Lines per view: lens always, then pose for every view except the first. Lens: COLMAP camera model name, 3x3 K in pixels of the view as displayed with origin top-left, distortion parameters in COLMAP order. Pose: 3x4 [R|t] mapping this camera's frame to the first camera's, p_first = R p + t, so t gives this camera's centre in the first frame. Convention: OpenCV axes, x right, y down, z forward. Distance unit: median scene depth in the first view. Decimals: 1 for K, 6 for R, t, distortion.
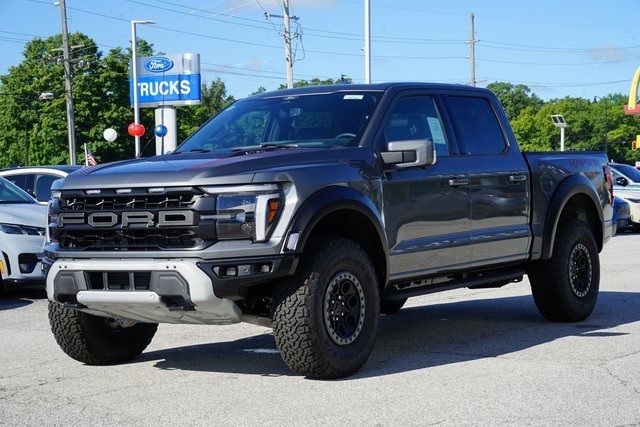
lens RADIAL K [[1272.4, 0, 321.8], [0, 1272.4, 213.3], [0, 0, 1]] dist [0.529927, 0.000000]
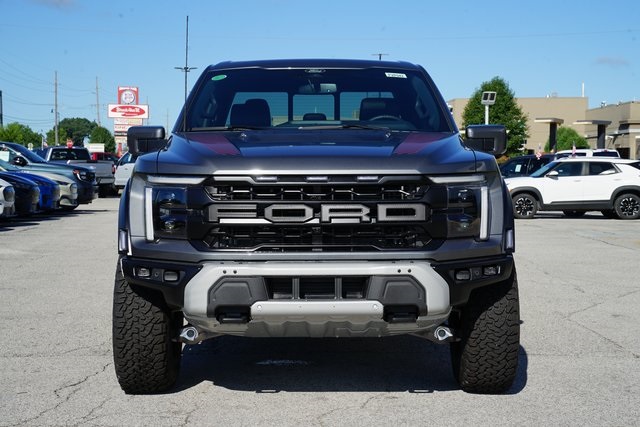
lens RADIAL K [[1272.4, 0, 320.3], [0, 1272.4, 215.0], [0, 0, 1]] dist [0.529927, 0.000000]
pose [[0.820506, 0.001705, 0.571635, -0.619249], [-0.012211, 0.999820, 0.014545, -0.005924], [-0.571507, -0.018915, 0.820379, 0.334423]]
